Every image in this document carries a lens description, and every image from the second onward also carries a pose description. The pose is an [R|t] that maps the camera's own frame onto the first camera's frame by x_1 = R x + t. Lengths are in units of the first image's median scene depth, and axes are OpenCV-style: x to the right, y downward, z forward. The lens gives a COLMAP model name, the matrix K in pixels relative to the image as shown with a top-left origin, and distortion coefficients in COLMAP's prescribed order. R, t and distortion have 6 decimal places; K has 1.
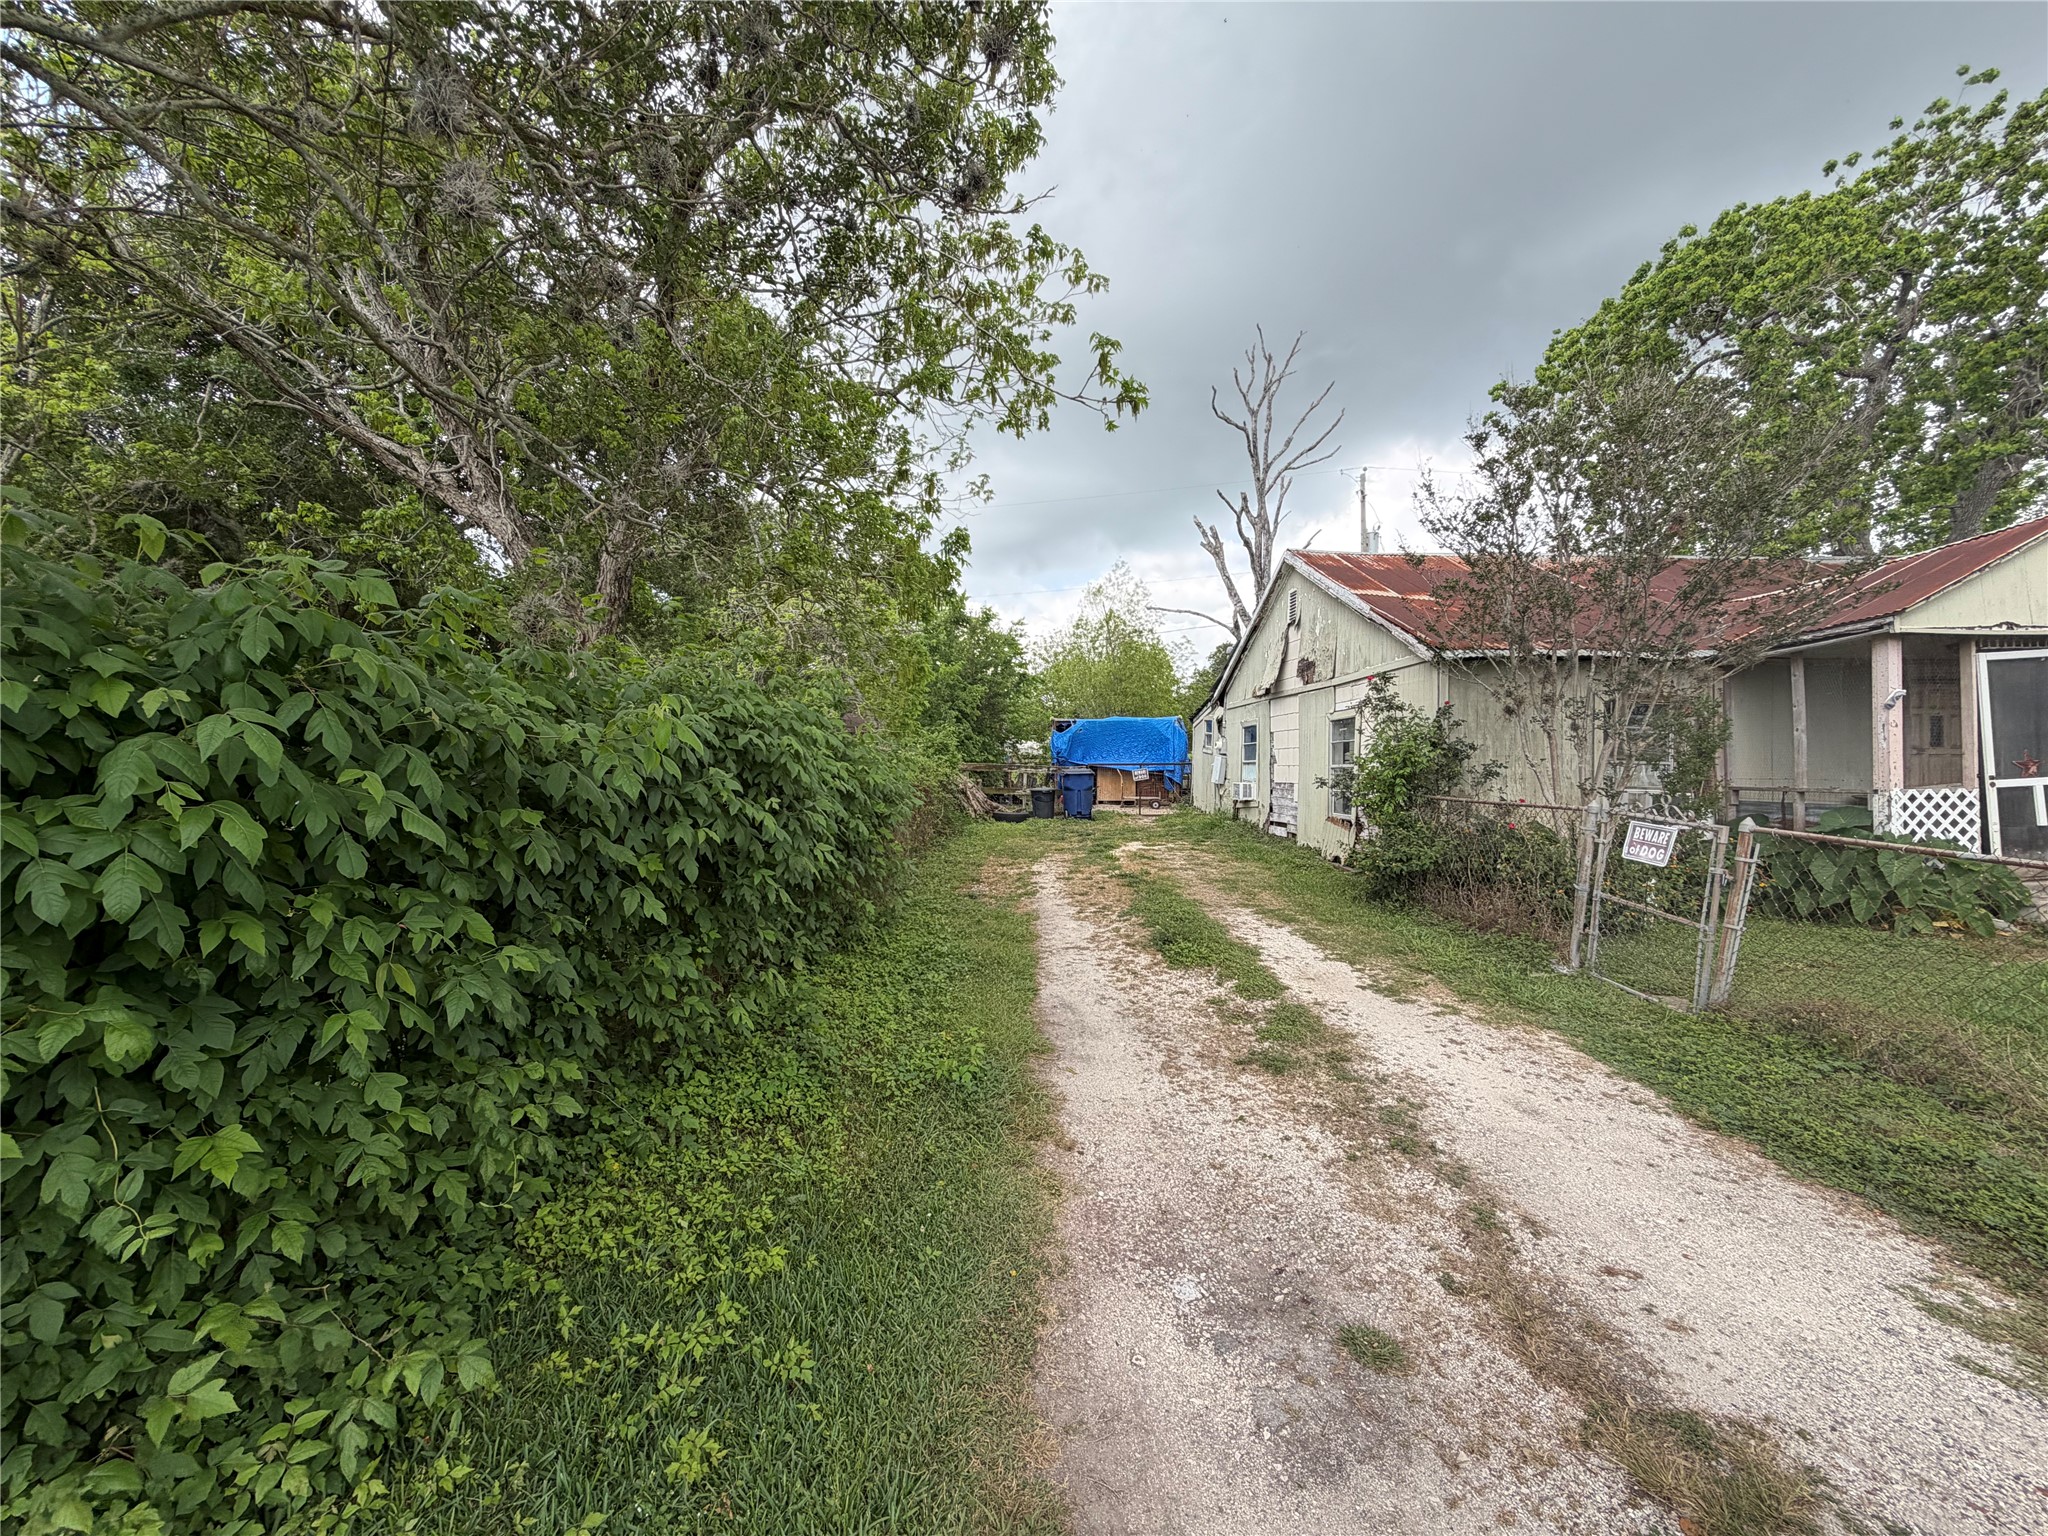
lens RADIAL K [[821.6, 0, 1012.4], [0, 821.6, 761.0], [0, 0, 1]] dist [-0.000070, 0.000273]
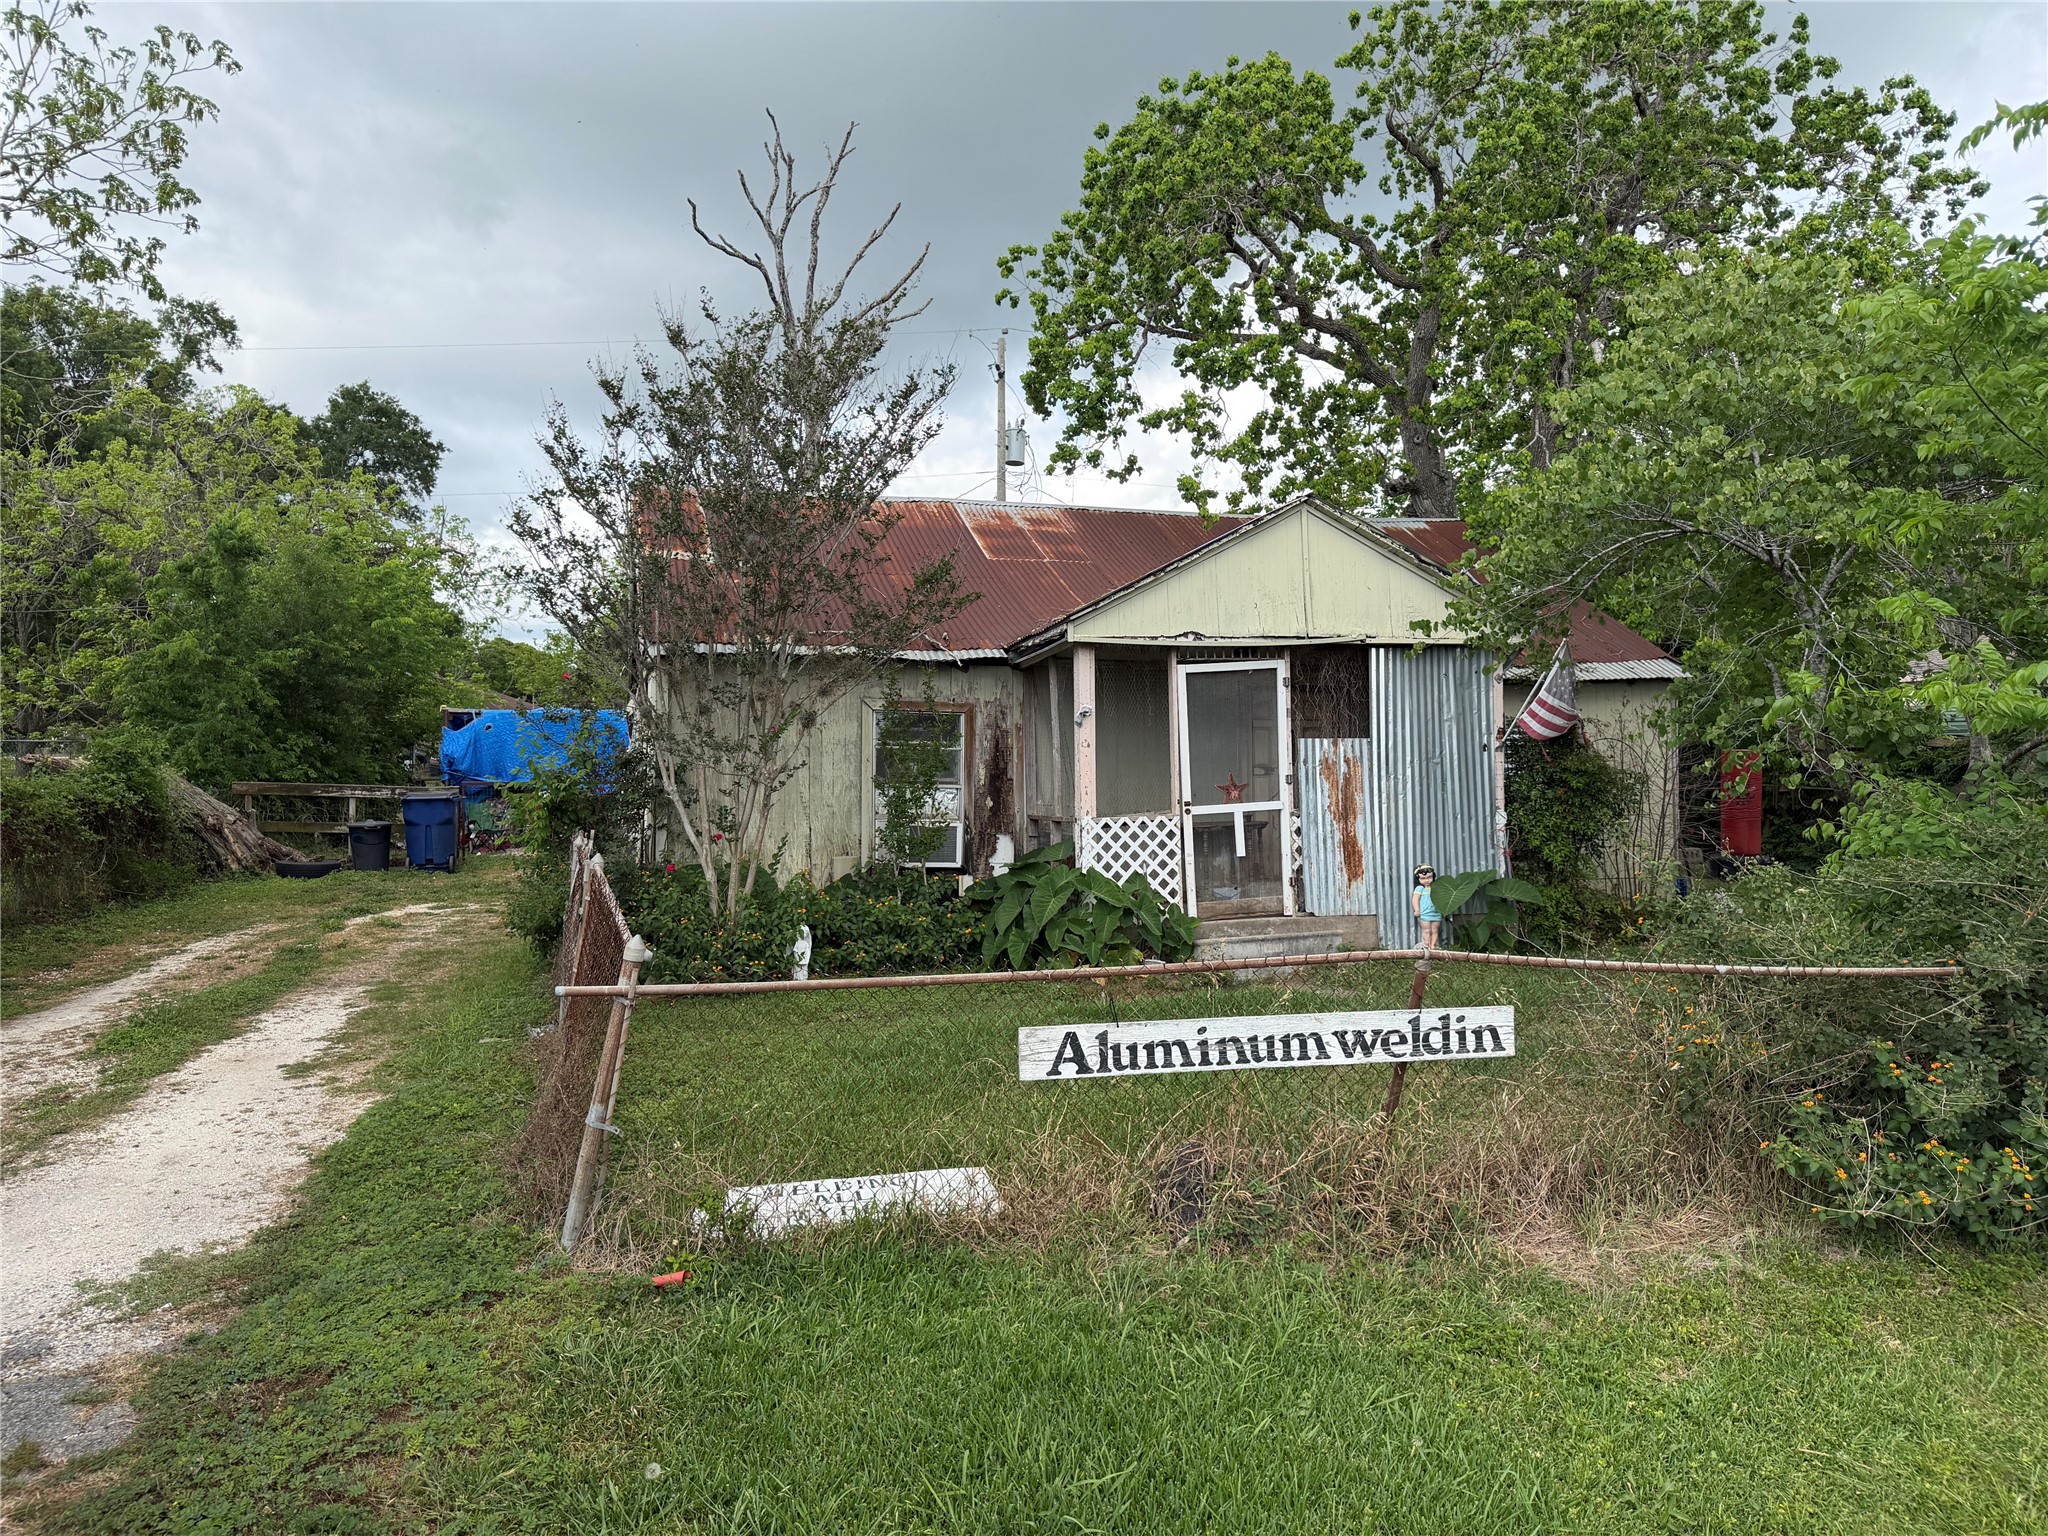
lens RADIAL K [[1432.3, 0, 1032.3], [0, 1432.3, 787.6], [0, 0, 1]] dist [-0.007200, -0.008213]
pose [[0.970211, -0.006240, 0.242183, 0.642912], [0.002677, 0.999883, 0.015035, -0.021333], [-0.242248, -0.013938, 0.970114, -0.479102]]
